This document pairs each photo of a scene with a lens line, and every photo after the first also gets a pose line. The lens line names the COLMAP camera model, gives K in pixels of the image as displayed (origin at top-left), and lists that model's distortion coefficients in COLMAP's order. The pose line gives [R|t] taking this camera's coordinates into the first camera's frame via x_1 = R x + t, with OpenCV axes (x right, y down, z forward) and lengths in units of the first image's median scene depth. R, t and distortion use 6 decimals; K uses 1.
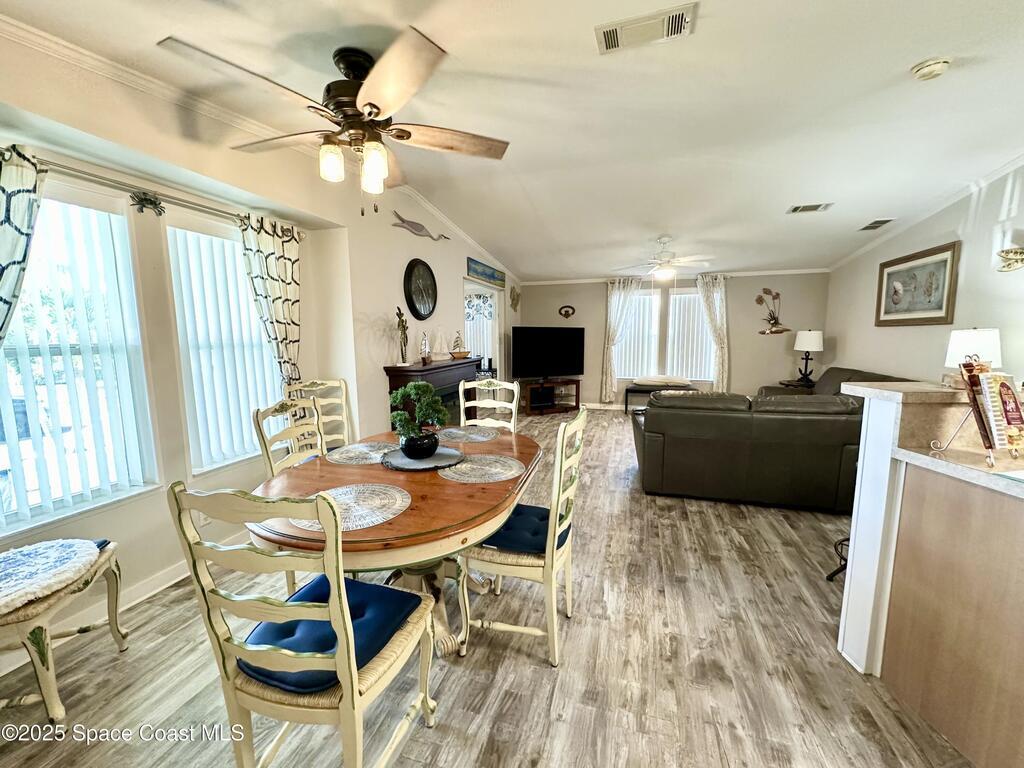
lens RADIAL K [[407.7, 0, 510.8], [0, 407.7, 384.9], [0, 0, 1]] dist [-0.001356, 0.000017]
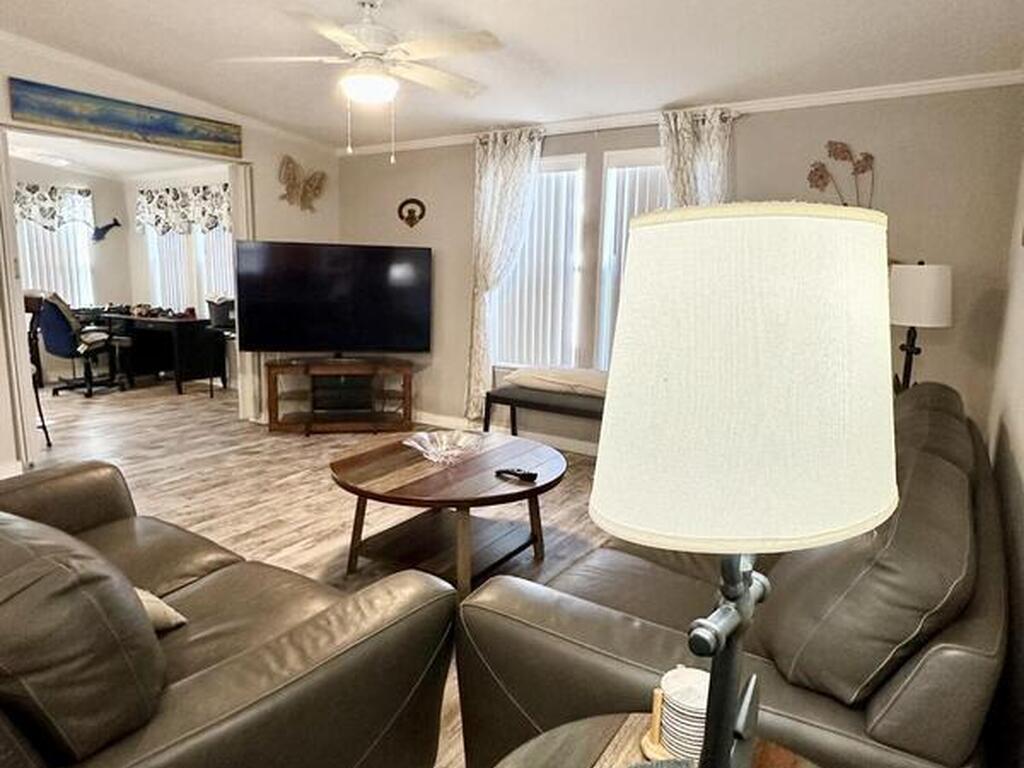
lens RADIAL K [[653.5, 0, 512.0], [0, 653.5, 384.0], [0, 0, 1]] dist [-0.000359, -0.000417]
pose [[0.961327, 0.073348, -0.265464, 1.503754], [-0.059422, 0.996420, 0.060127, -0.129889], [0.268924, -0.042027, 0.962244, 1.066068]]
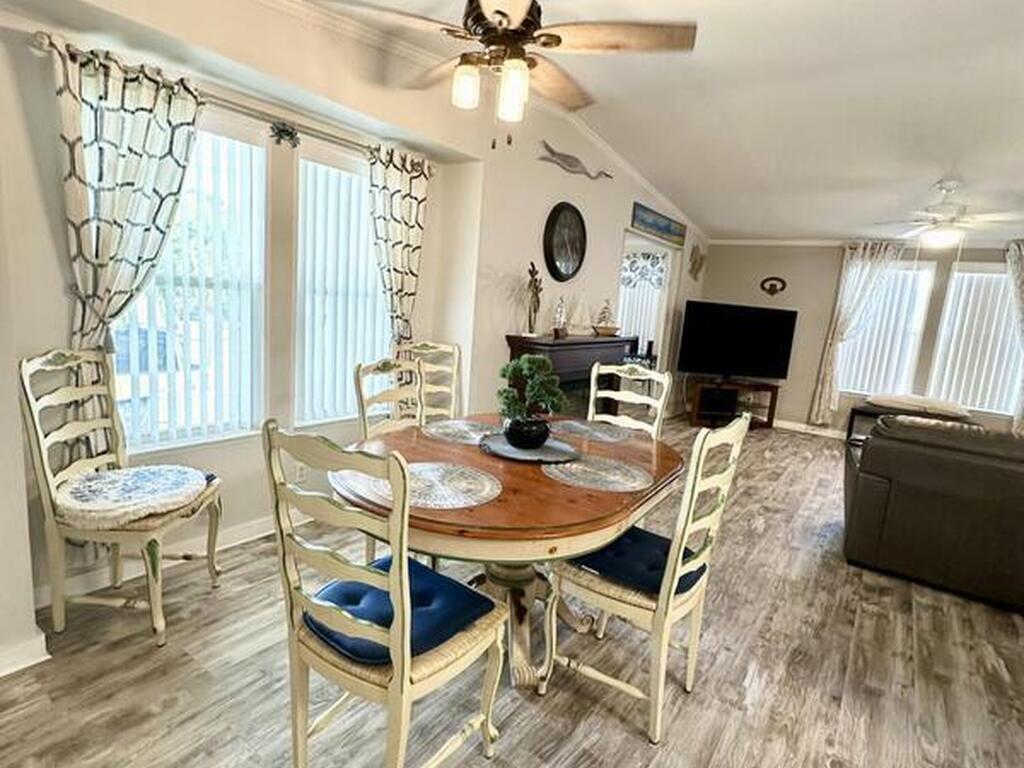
lens RADIAL K [[543.5, 0, 512.0], [0, 543.5, 384.0], [0, 0, 1]] dist [-0.000222, -0.000215]
pose [[0.945127, 0.131647, -0.299005, 0.054312], [-0.125101, 0.991296, 0.041019, 0.009658], [0.301803, -0.001362, 0.953369, -0.040576]]
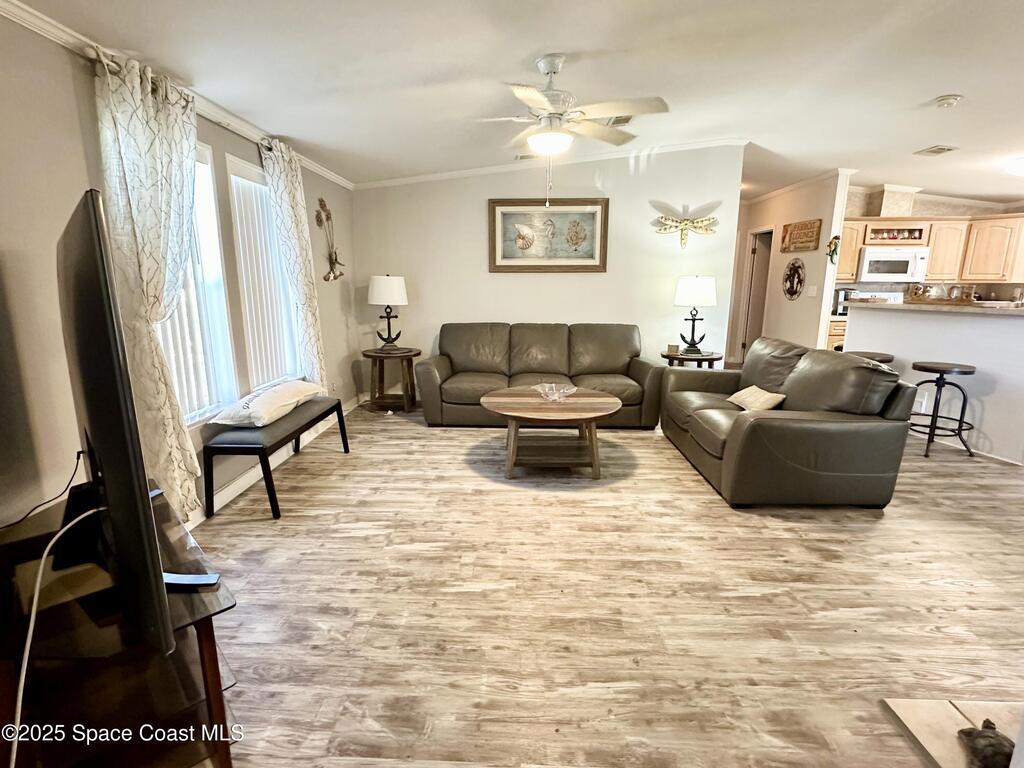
lens RADIAL K [[503.3, 0, 512.0], [0, 503.3, 384.0], [0, 0, 1]] dist [0.000375, 0.000162]
pose [[-0.265211, -0.188678, 0.945549, -0.434104], [0.119582, 0.966659, 0.226431, -0.330123], [-0.956746, 0.173123, -0.233806, 2.746253]]
